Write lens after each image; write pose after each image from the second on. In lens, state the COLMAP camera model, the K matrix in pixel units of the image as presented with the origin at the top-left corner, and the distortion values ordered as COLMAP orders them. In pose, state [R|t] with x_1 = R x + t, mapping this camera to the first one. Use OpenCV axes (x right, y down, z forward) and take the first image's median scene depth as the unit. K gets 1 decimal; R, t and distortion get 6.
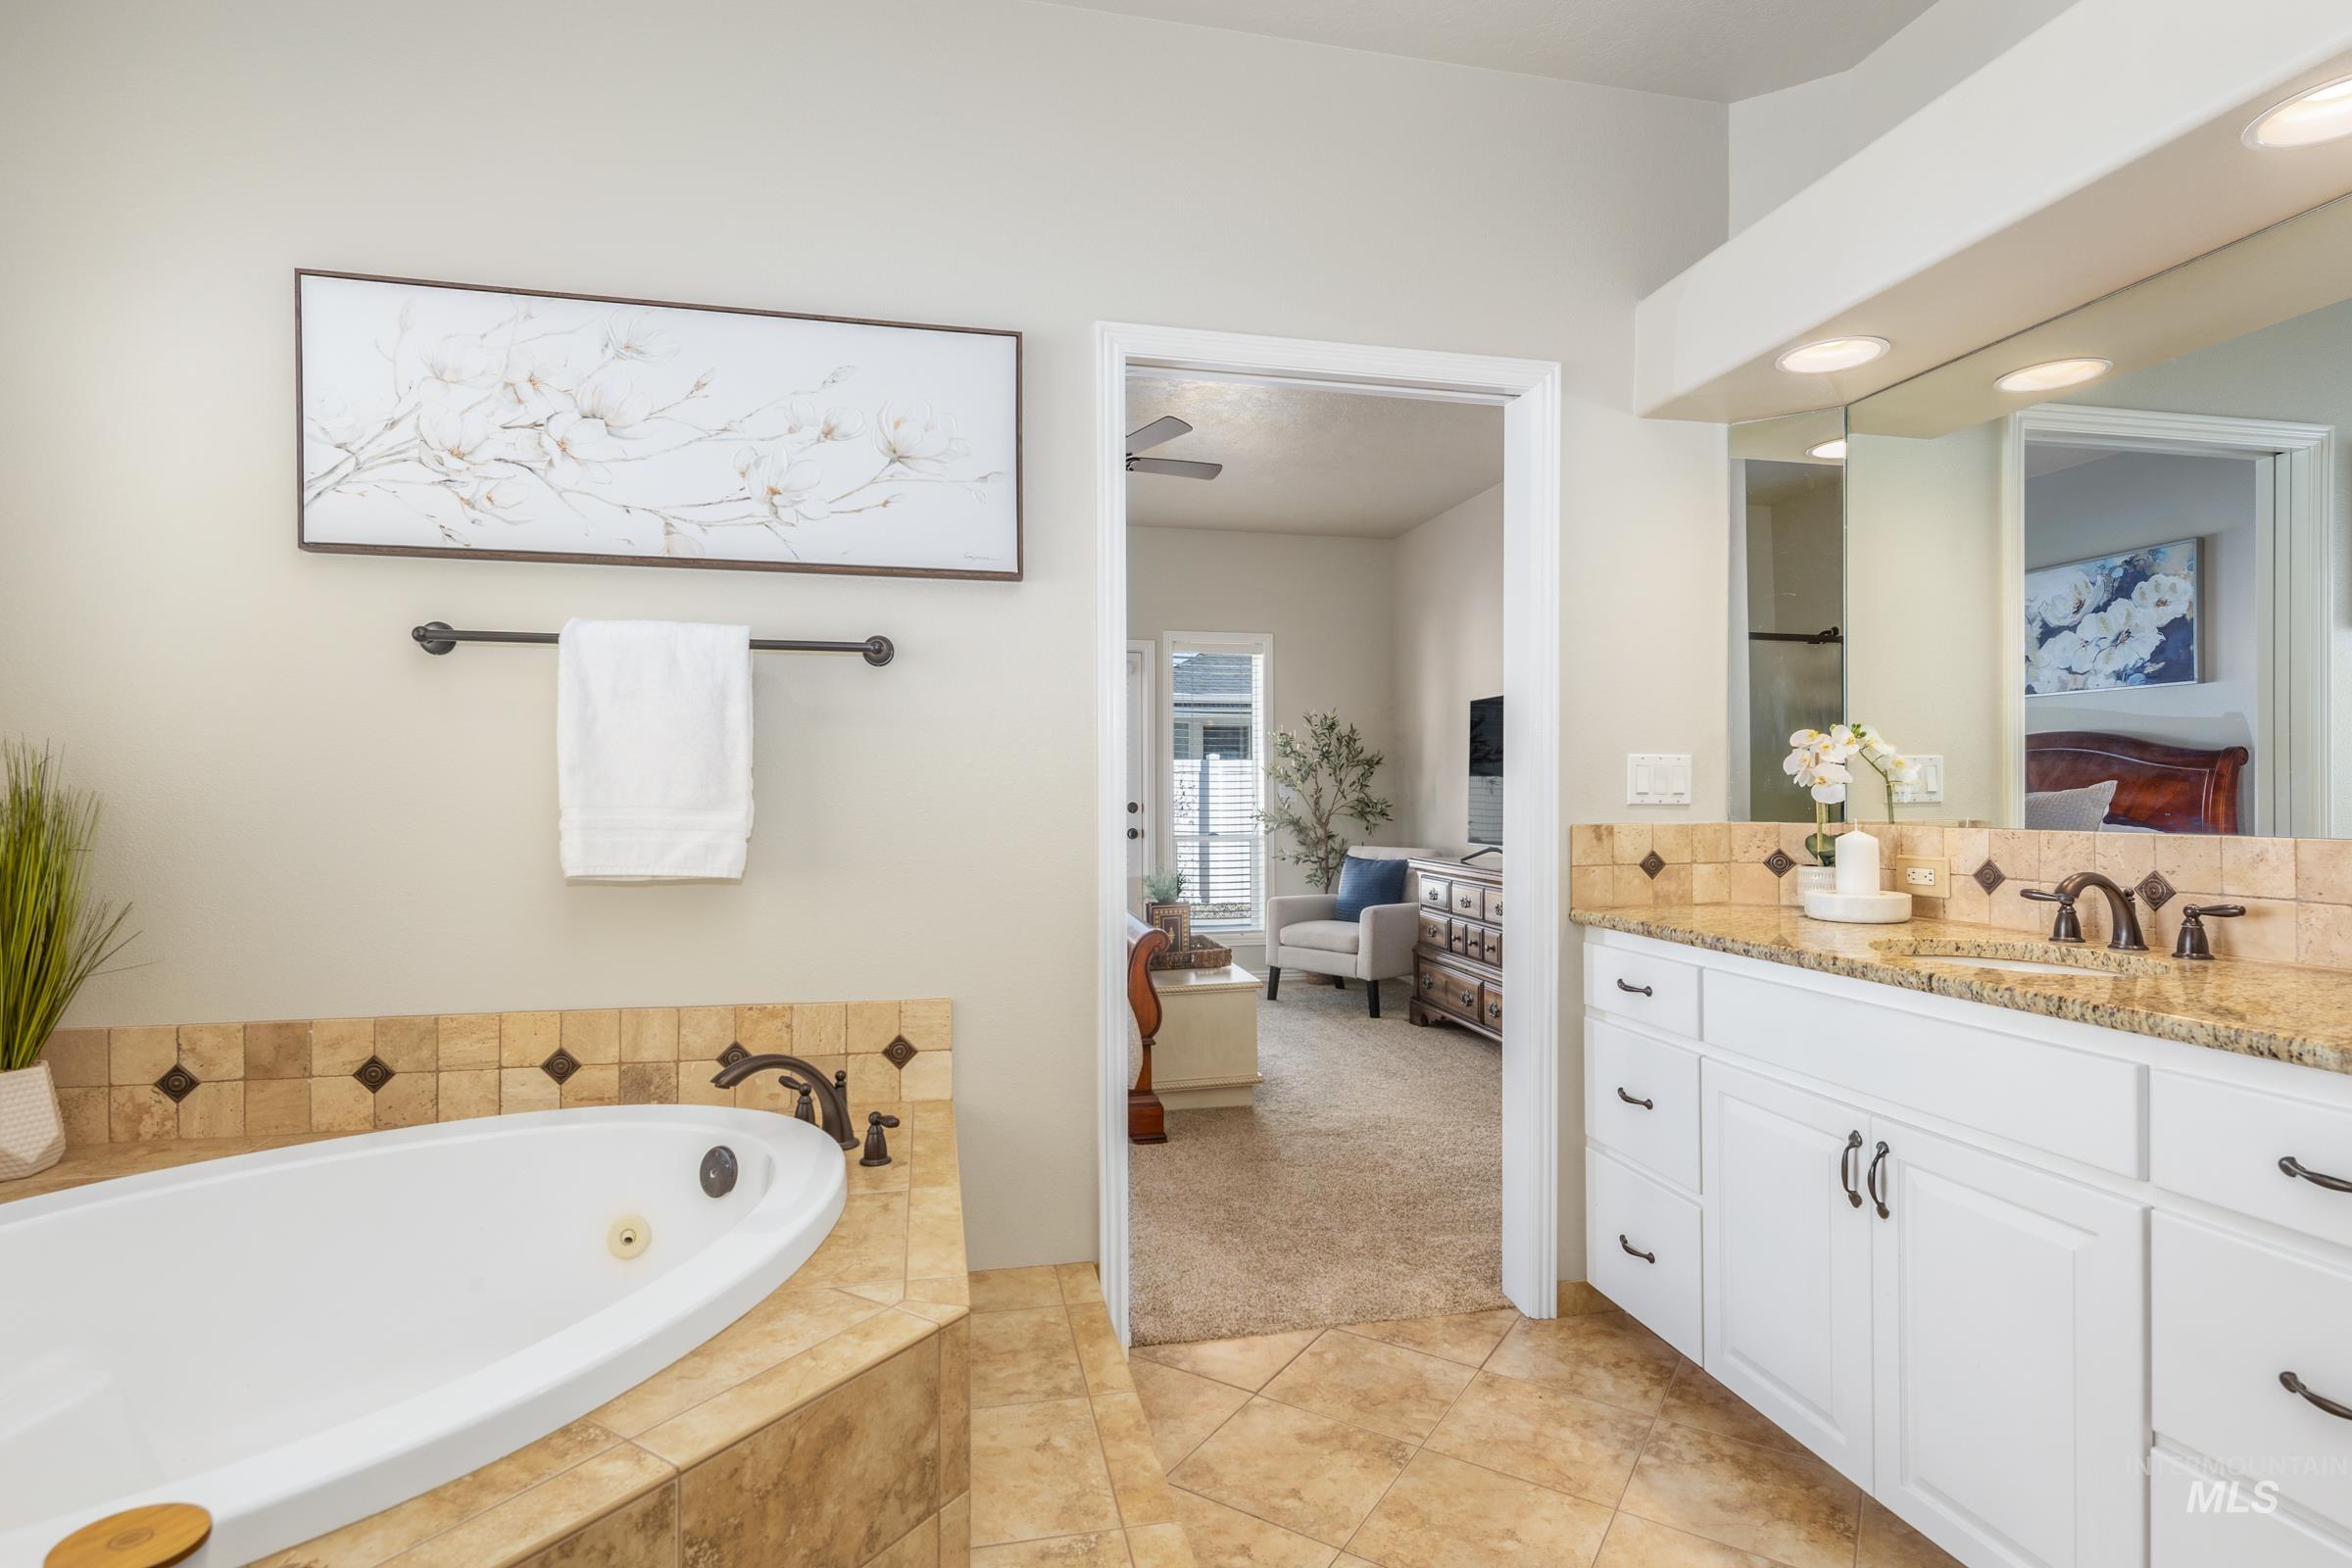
lens RADIAL K [[1162.7, 0, 1167.4], [0, 1162.7, 785.8], [0, 0, 1]] dist [0.003825, -0.002903]
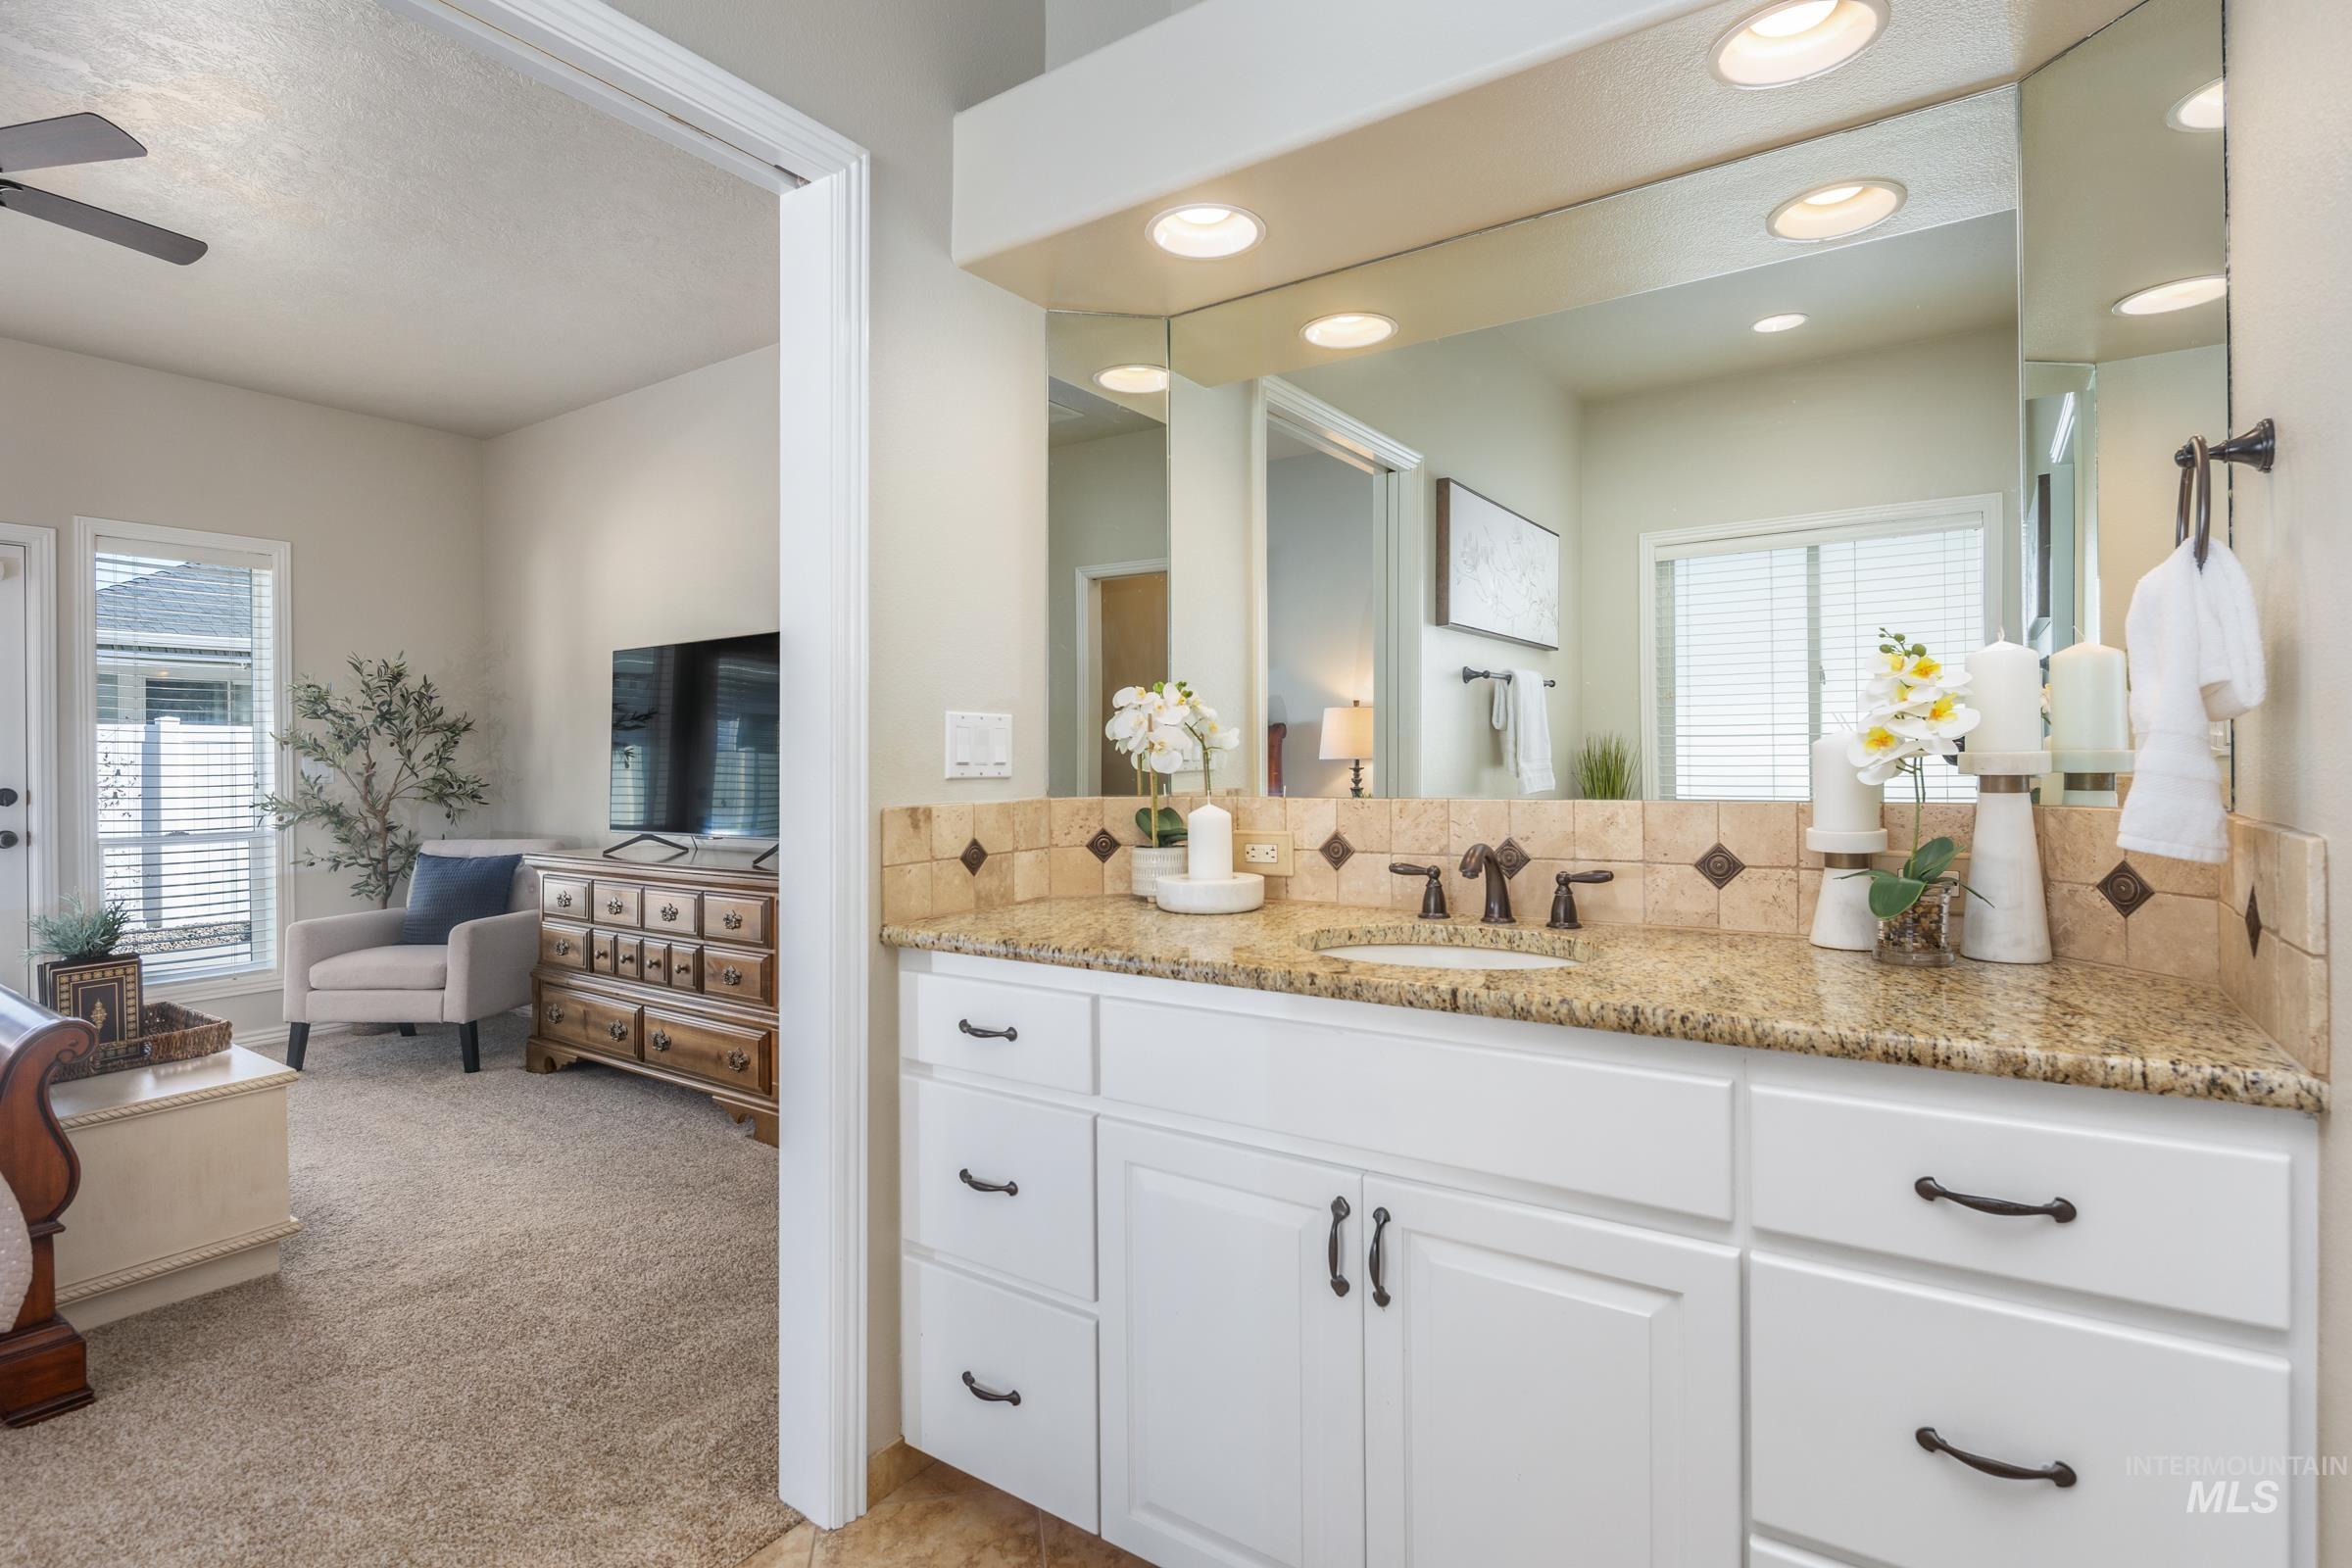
lens RADIAL K [[1162.7, 0, 1189.9], [0, 1162.7, 752.9], [0, 0, 1]] dist [0.003825, -0.002903]
pose [[0.722058, -0.002686, 0.691827, -0.008861], [0.006207, 0.999977, -0.002595, 0.002475], [-0.691804, 0.006168, 0.722059, 0.355382]]
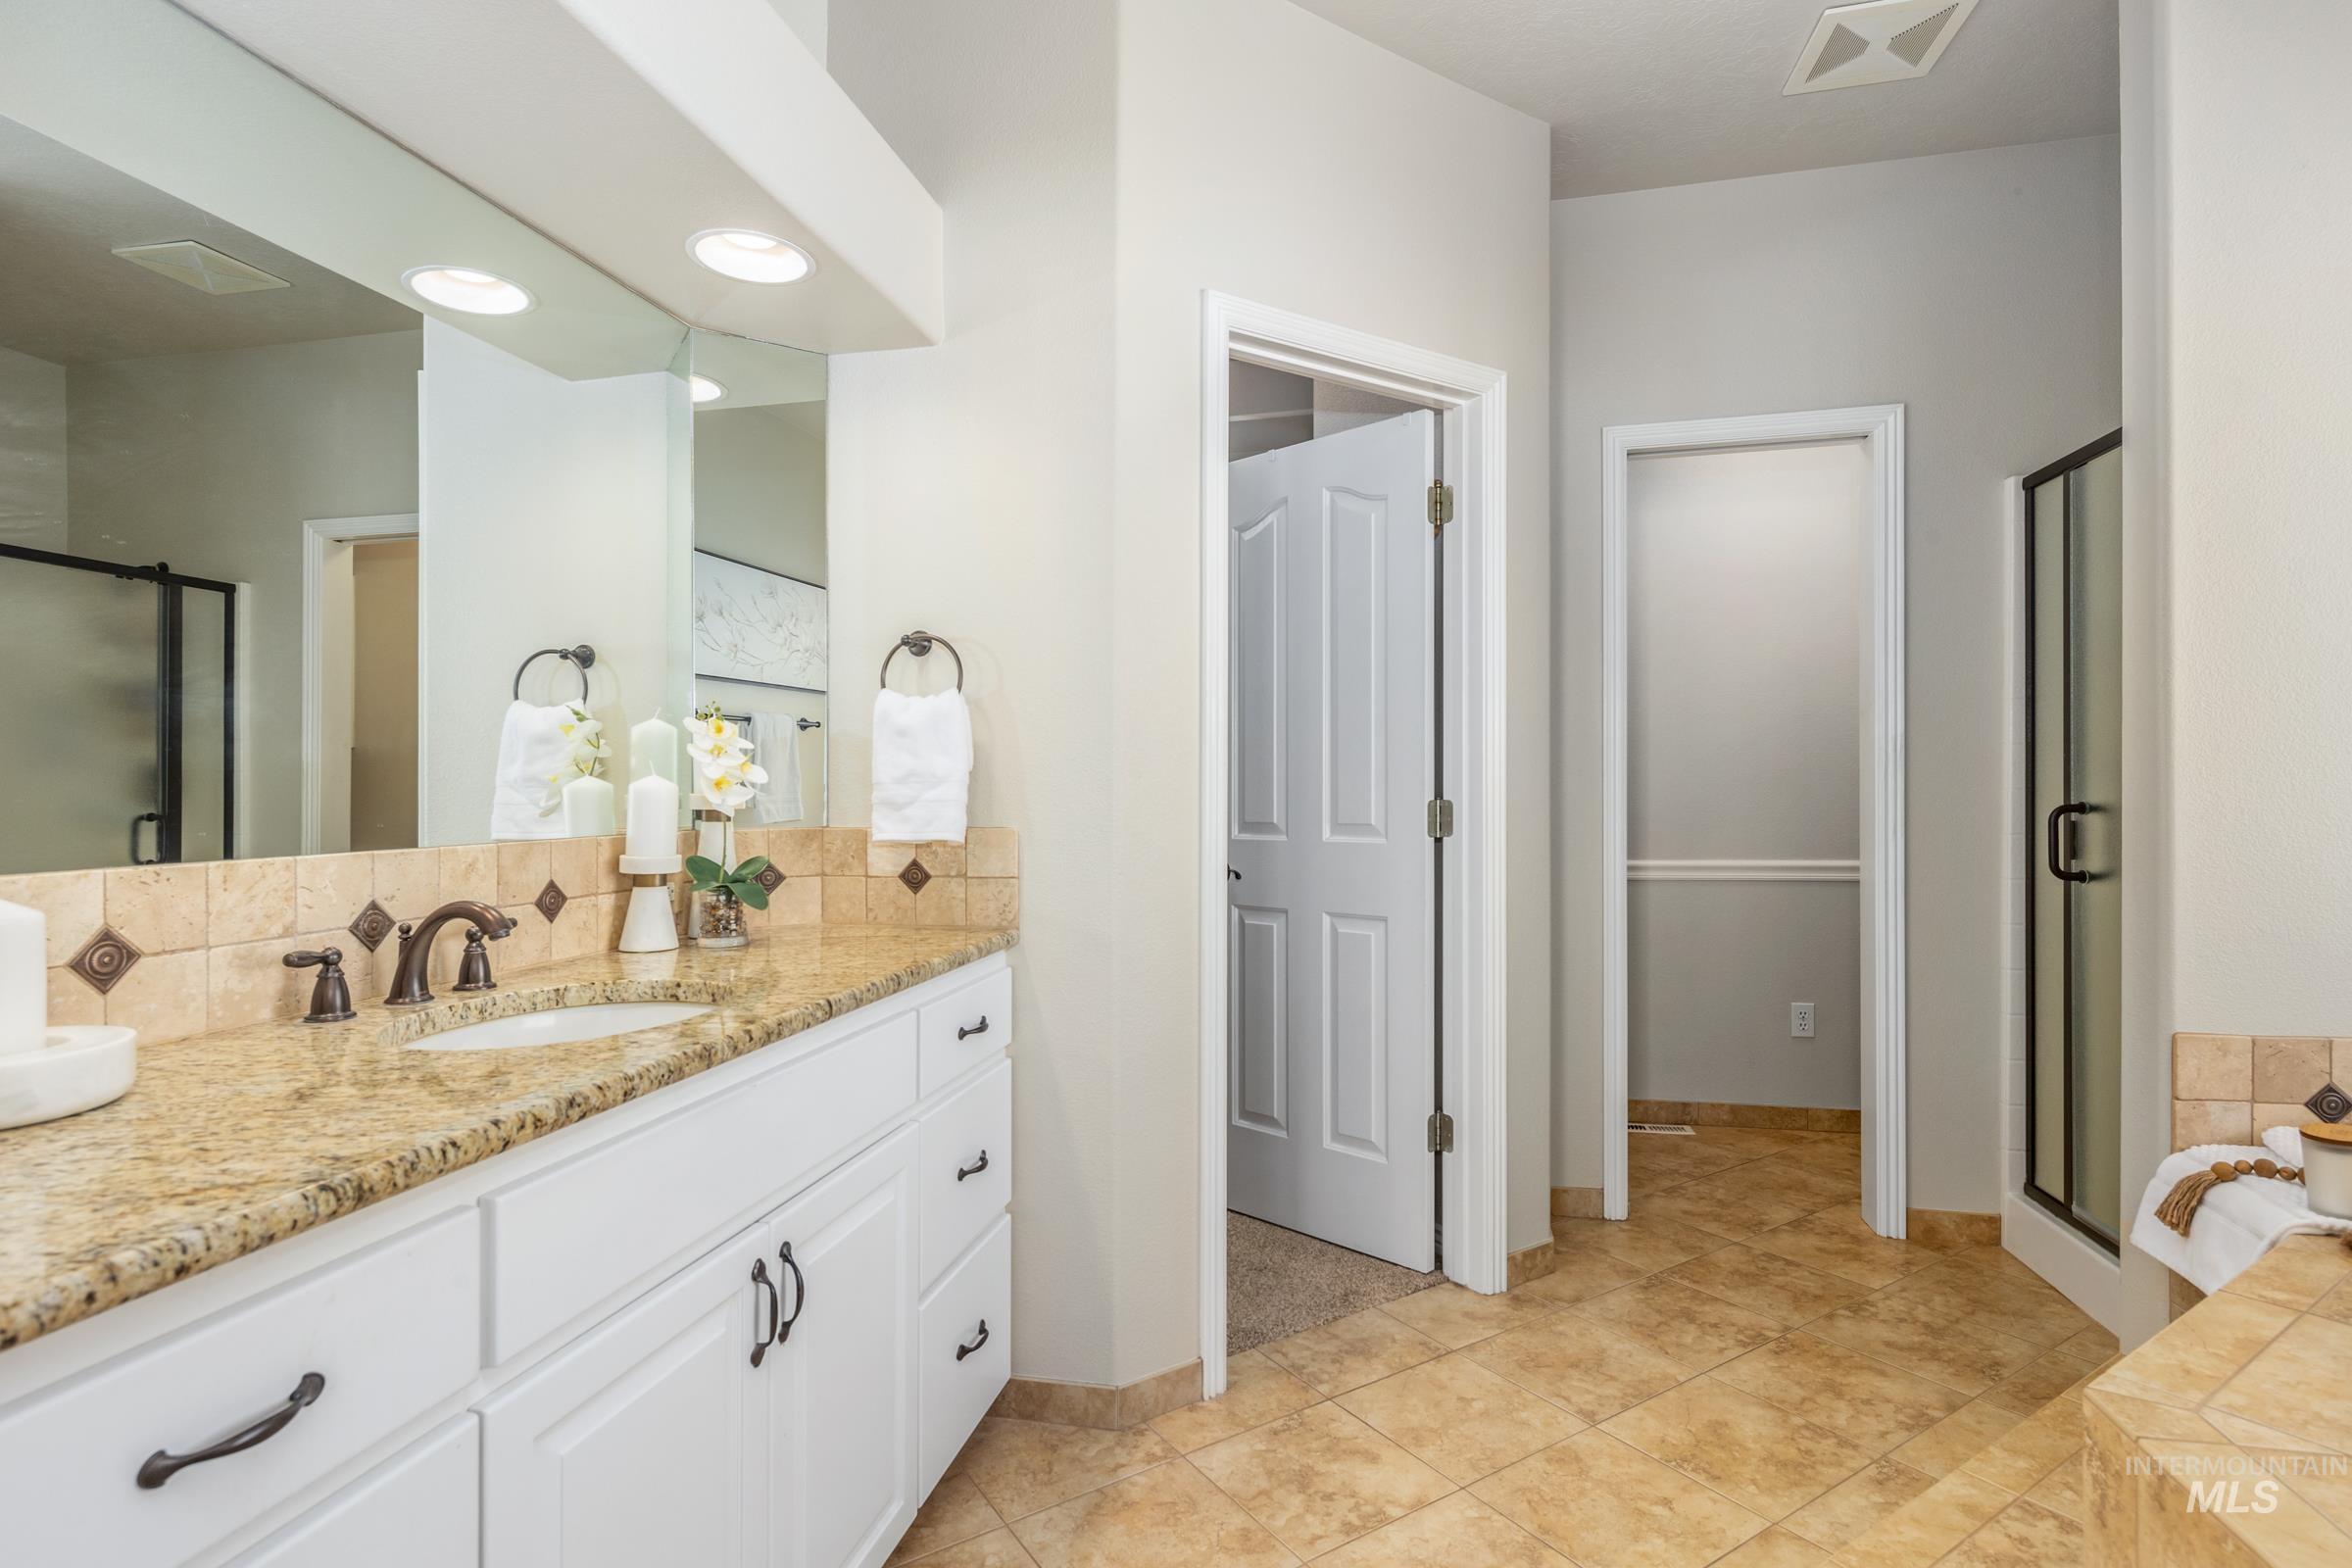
lens RADIAL K [[1162.7, 0, 1143.6], [0, 1162.7, 810.4], [0, 0, 1]] dist [0.003825, -0.002903]
pose [[-0.905576, 0.003651, 0.424168, 0.046275], [0.010129, 0.999864, 0.013018, 0.006872], [-0.424062, 0.016085, -0.905490, 1.079972]]
